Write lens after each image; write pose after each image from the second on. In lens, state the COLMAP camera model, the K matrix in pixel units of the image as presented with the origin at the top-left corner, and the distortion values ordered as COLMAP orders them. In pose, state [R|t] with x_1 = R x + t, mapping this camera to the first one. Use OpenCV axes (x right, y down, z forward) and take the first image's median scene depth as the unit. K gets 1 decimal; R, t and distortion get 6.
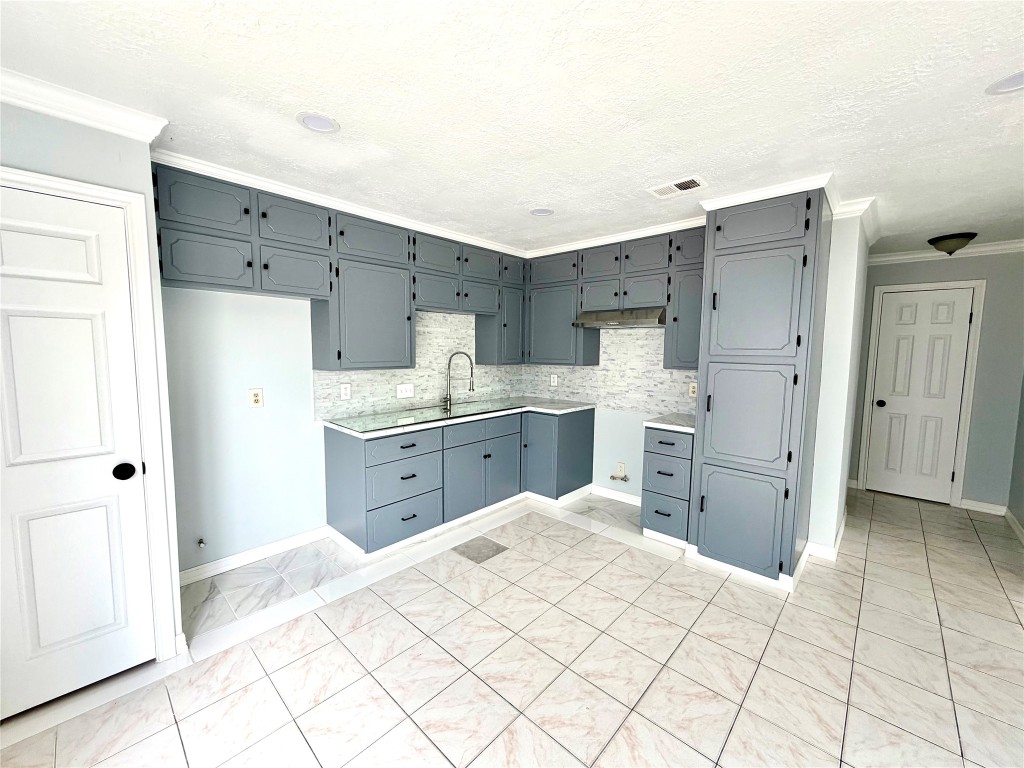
lens RADIAL K [[407.6, 0, 510.7], [0, 407.6, 385.1], [0, 0, 1]] dist [0.000907, 0.000036]
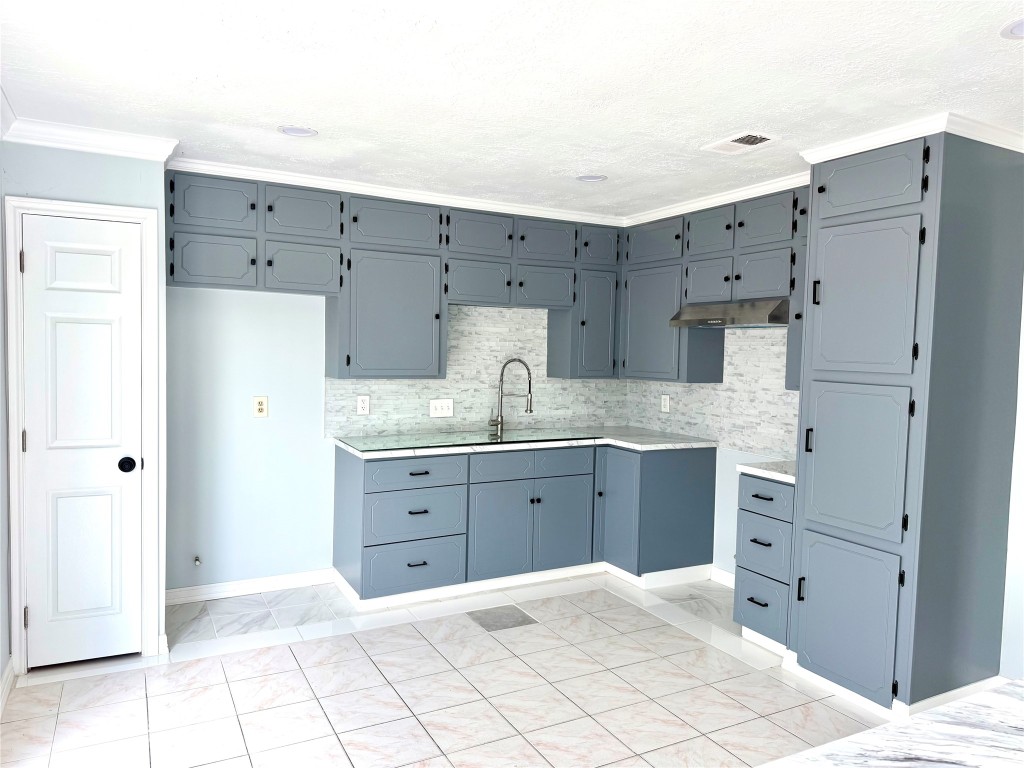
lens RADIAL K [[715.4, 0, 512.0], [0, 715.4, 384.0], [0, 0, 1]] dist [0.115448, -0.176608]
pose [[0.945073, 0.029015, -0.325568, 0.347560], [-0.043715, 0.998324, -0.037926, 0.015787], [0.323922, 0.050075, 0.944758, -0.272997]]
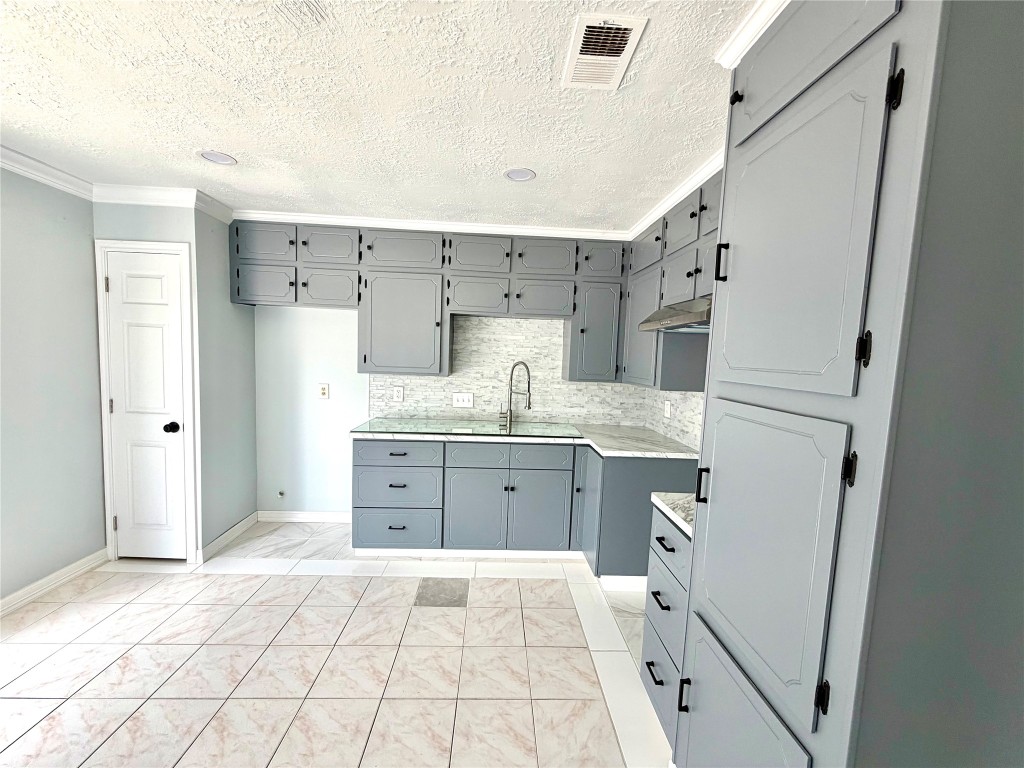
lens RADIAL K [[407.4, 0, 507.2], [0, 407.4, 385.9], [0, 0, 1]] dist [0.001521, 0.000080]
pose [[0.707461, 0.074883, -0.702774, 0.548273], [-0.098008, 0.995158, 0.007377, -0.041586], [0.699923, 0.063659, 0.711375, 0.433977]]
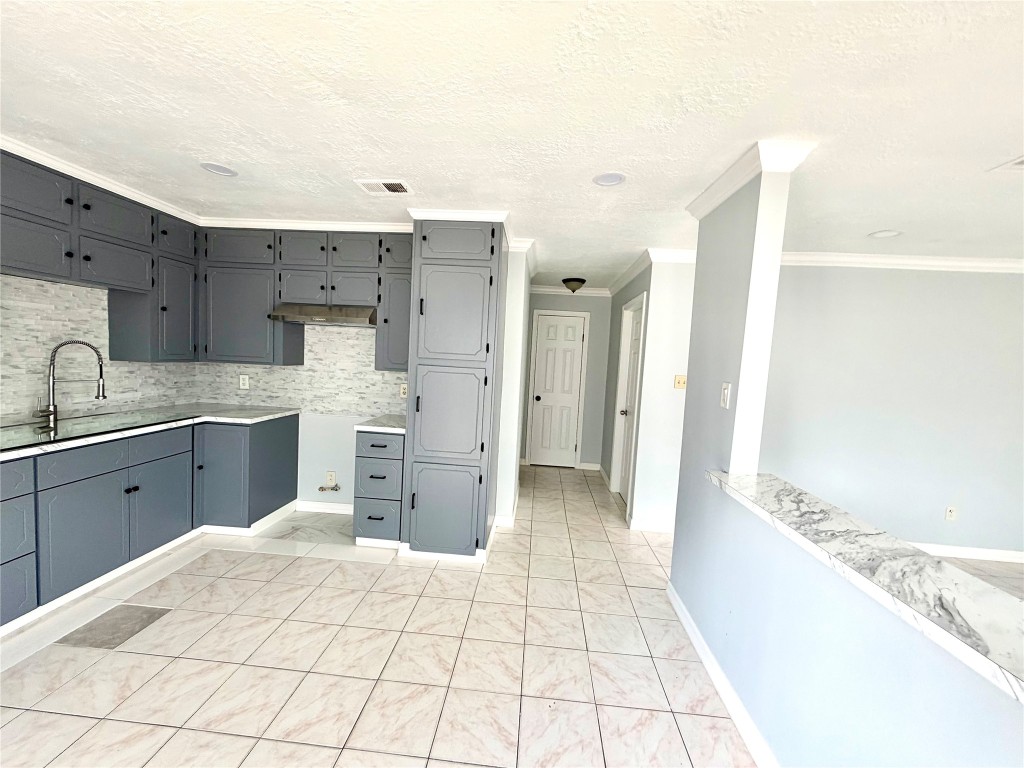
lens RADIAL K [[407.6, 0, 510.7], [0, 407.6, 385.1], [0, 0, 1]] dist [0.000907, 0.000036]
pose [[0.780953, -0.010263, 0.624506, 0.017289], [0.011286, 0.999934, 0.002321, -0.002708], [-0.624488, 0.005236, 0.781016, 0.030765]]
